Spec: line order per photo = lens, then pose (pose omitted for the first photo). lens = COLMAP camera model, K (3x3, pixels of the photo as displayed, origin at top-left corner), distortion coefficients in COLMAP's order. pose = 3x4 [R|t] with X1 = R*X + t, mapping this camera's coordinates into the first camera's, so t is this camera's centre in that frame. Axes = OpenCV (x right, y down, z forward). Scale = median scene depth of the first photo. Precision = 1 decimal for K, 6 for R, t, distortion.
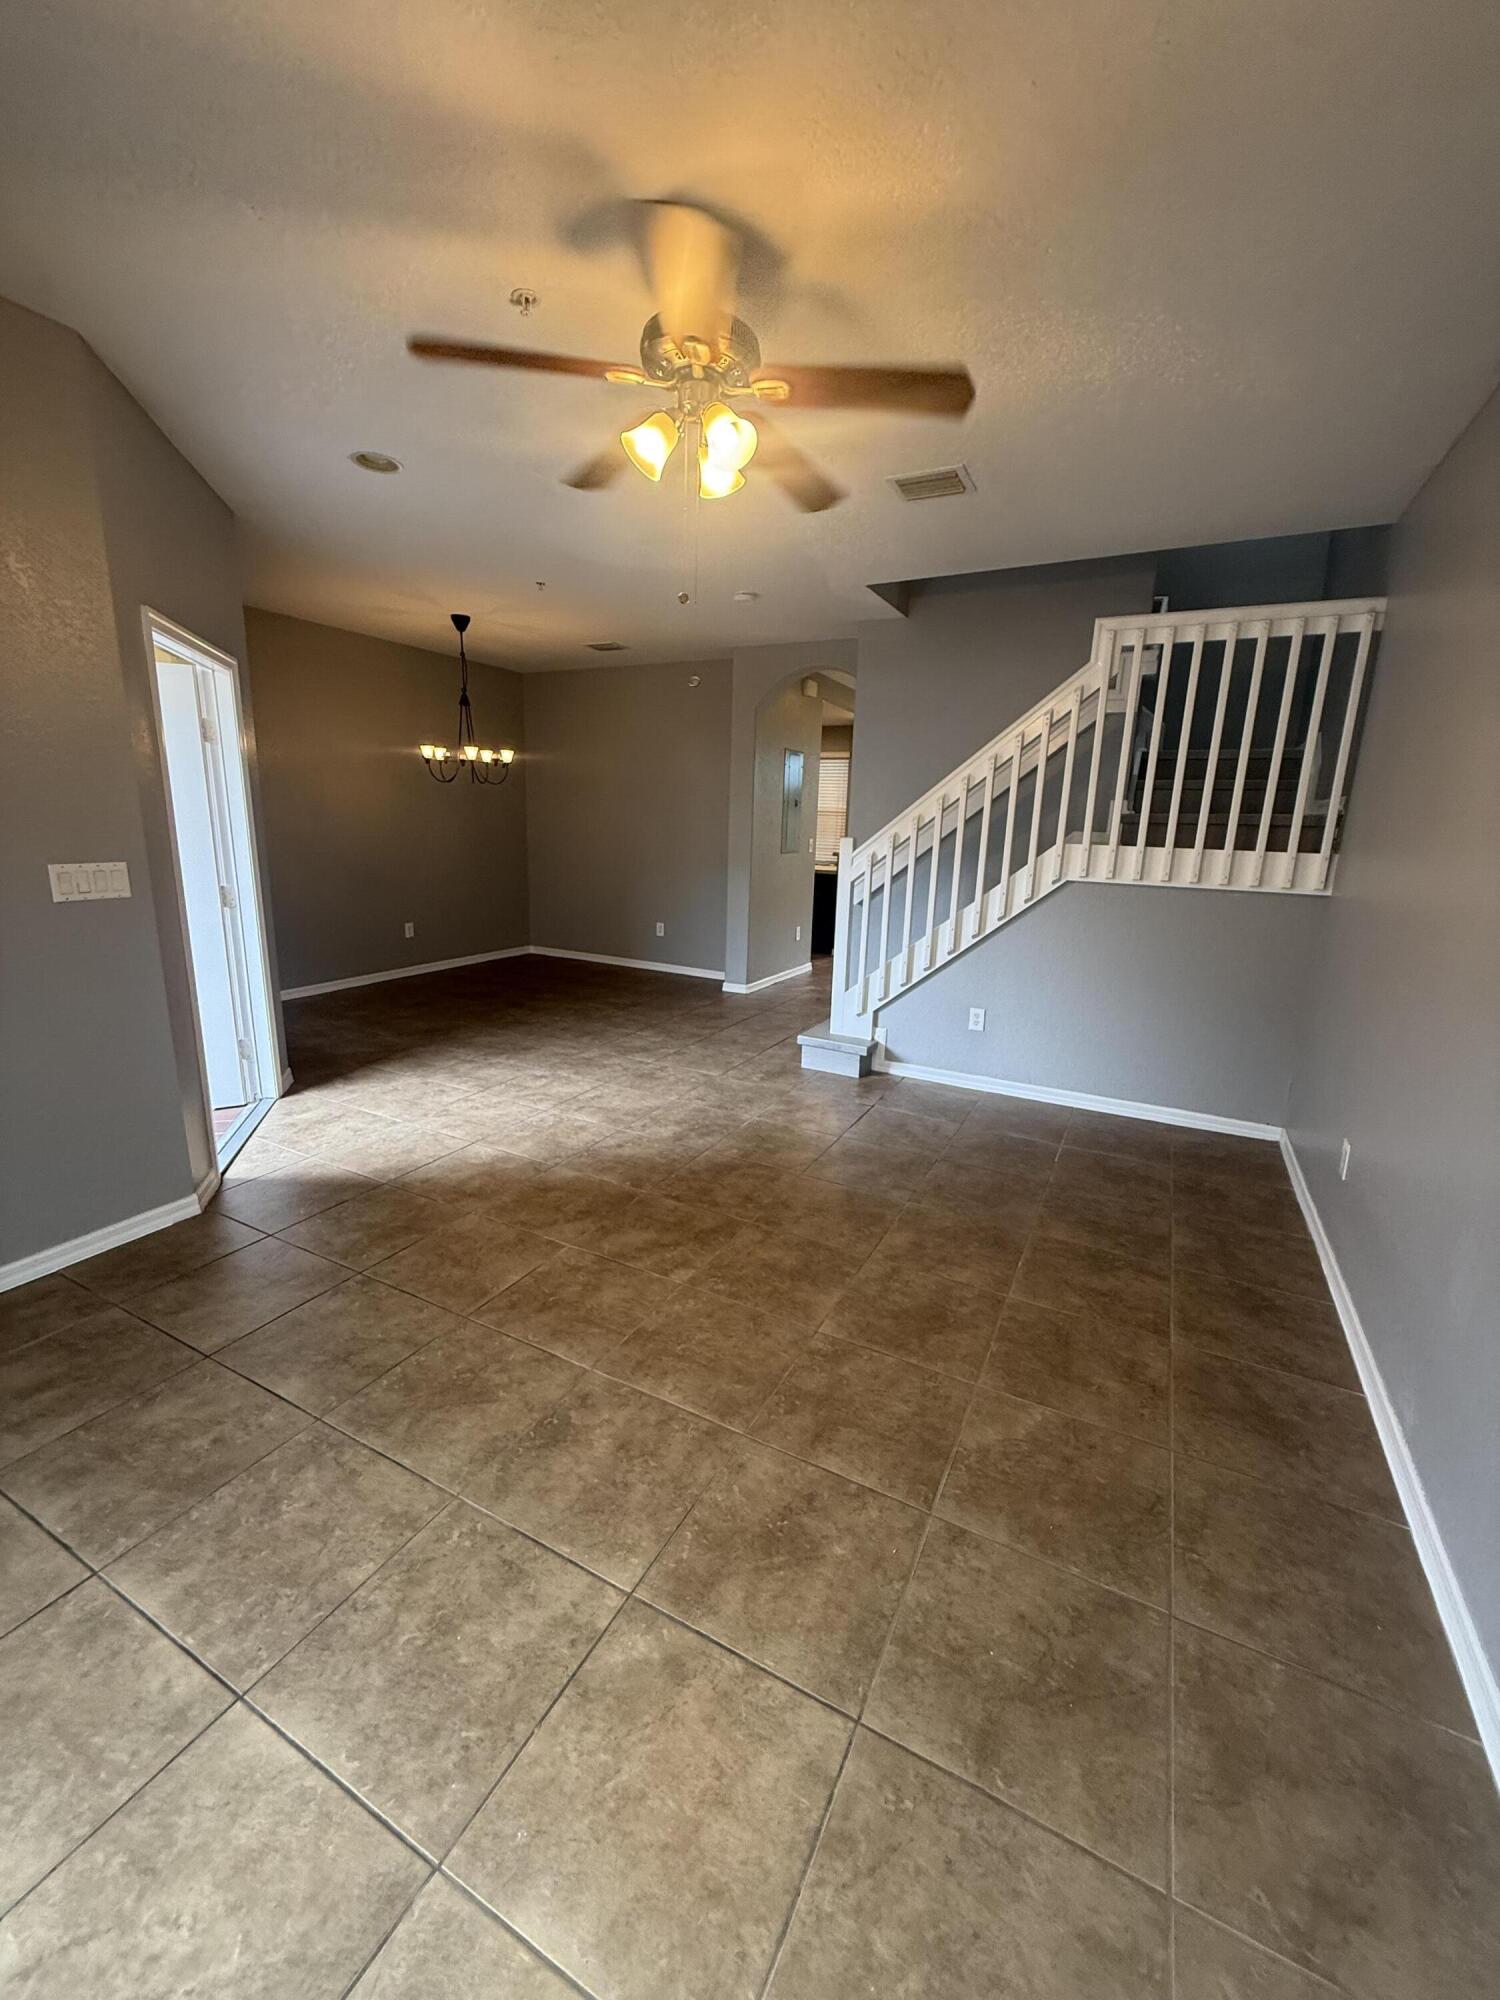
lens RADIAL K [[803.2, 0, 758.6], [0, 803.2, 999.7], [0, 0, 1]] dist [0.000894, -0.000200]
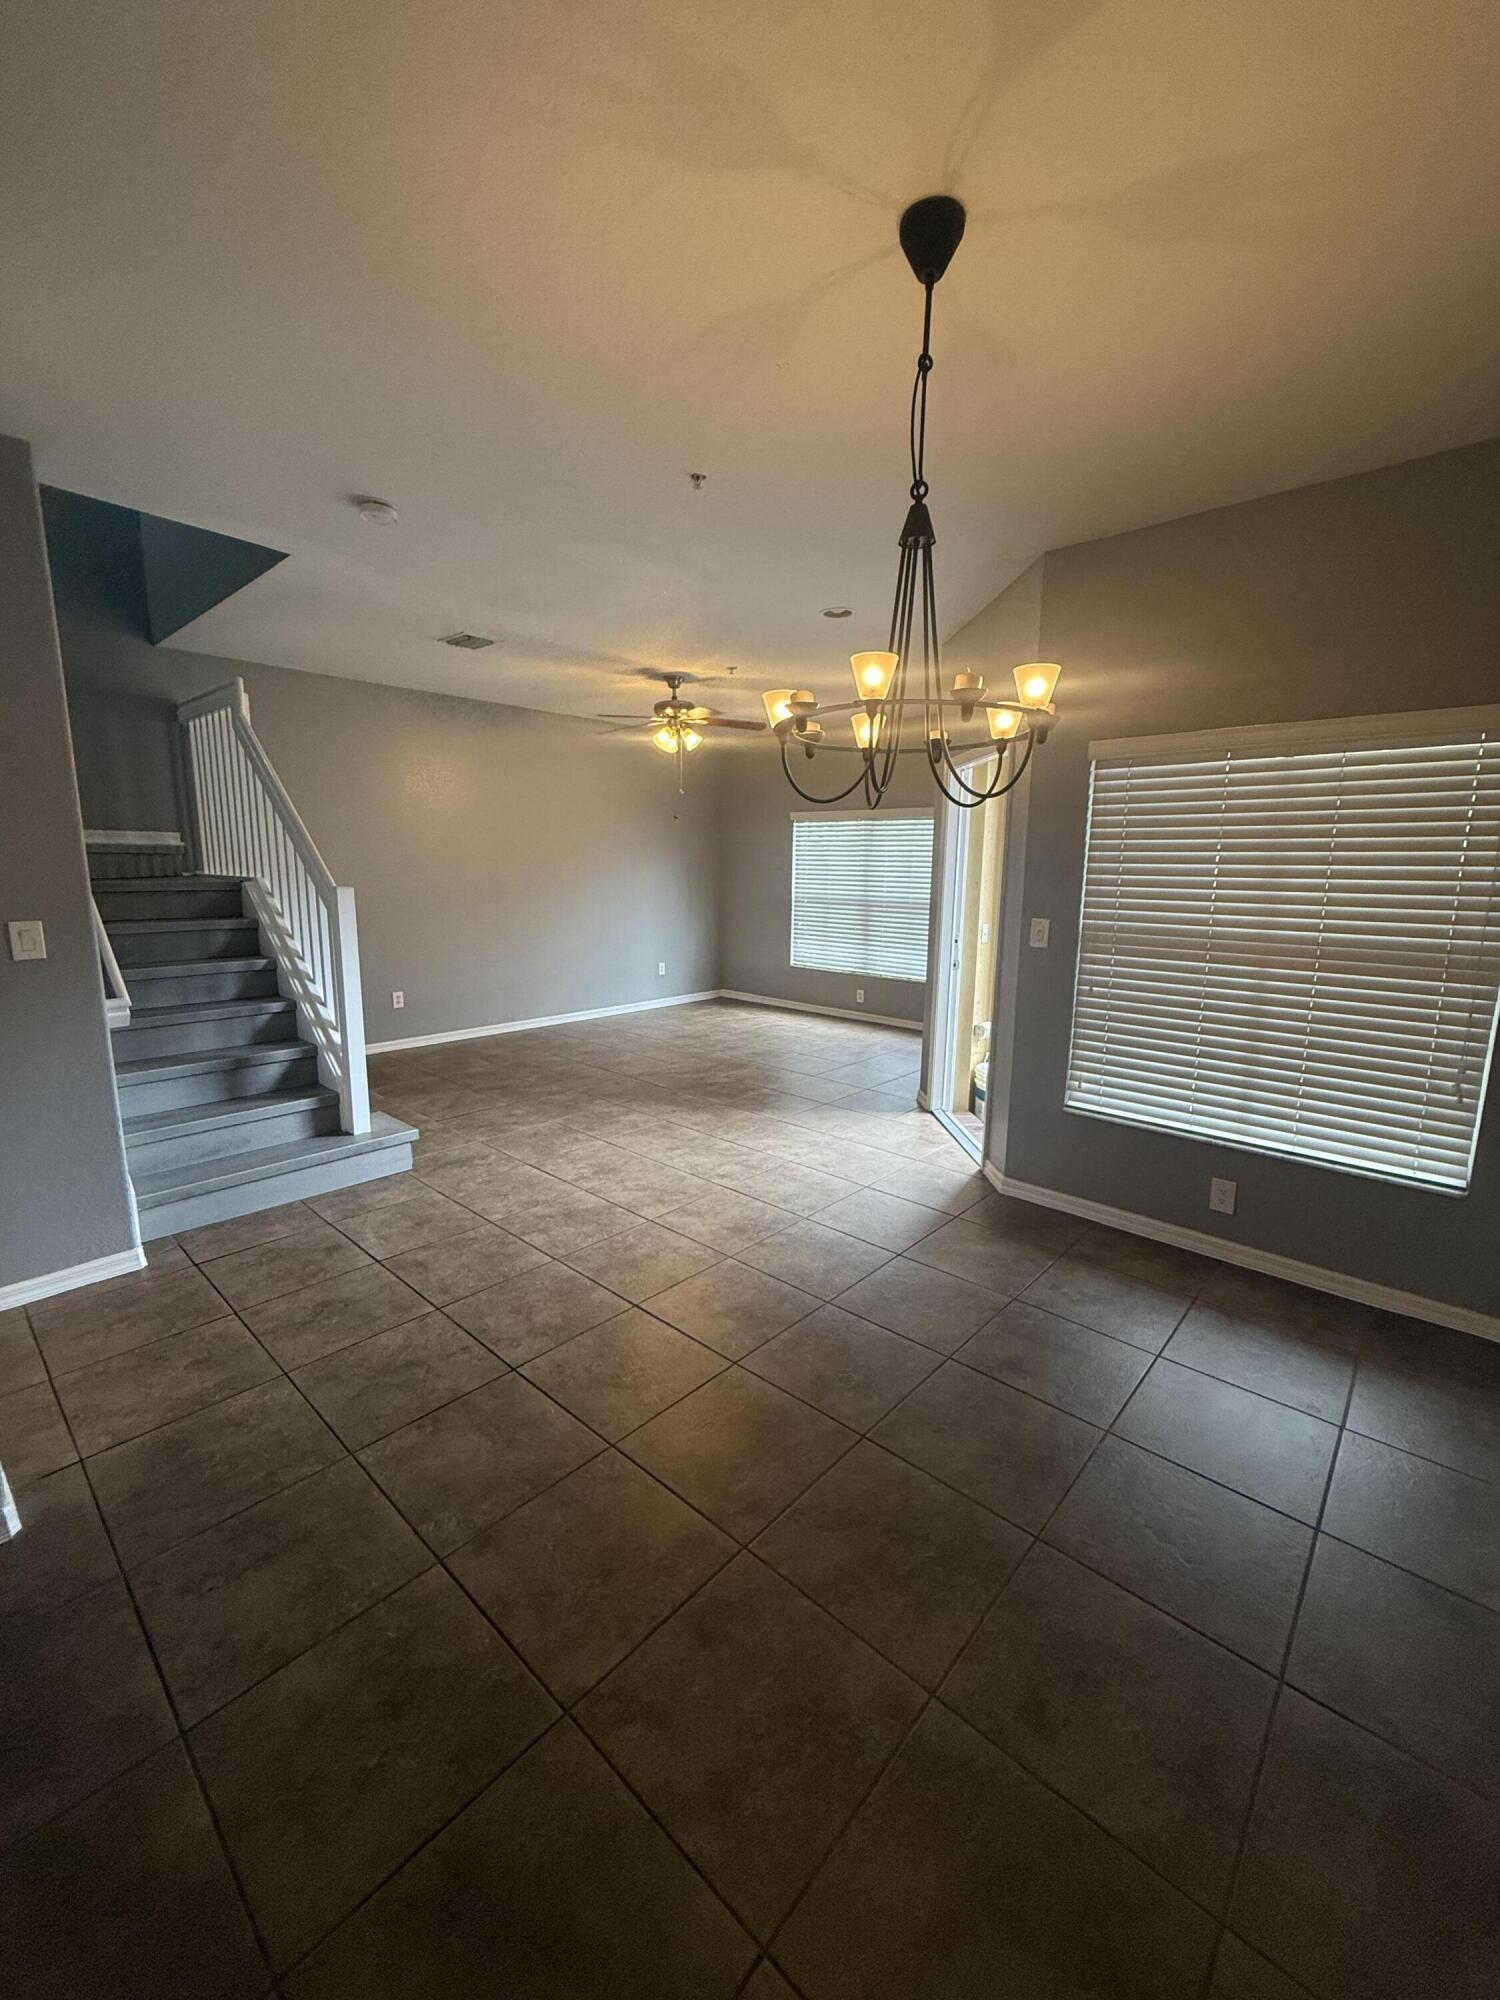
lens RADIAL K [[803.2, 0, 752.1], [0, 803.2, 1002.2], [0, 0, 1]] dist [0.000894, -0.000200]
pose [[-0.964849, -0.090081, 0.246885, -0.539266], [0.013853, 0.920681, 0.390070, -0.446377], [-0.262440, 0.379778, -0.887070, 1.831956]]
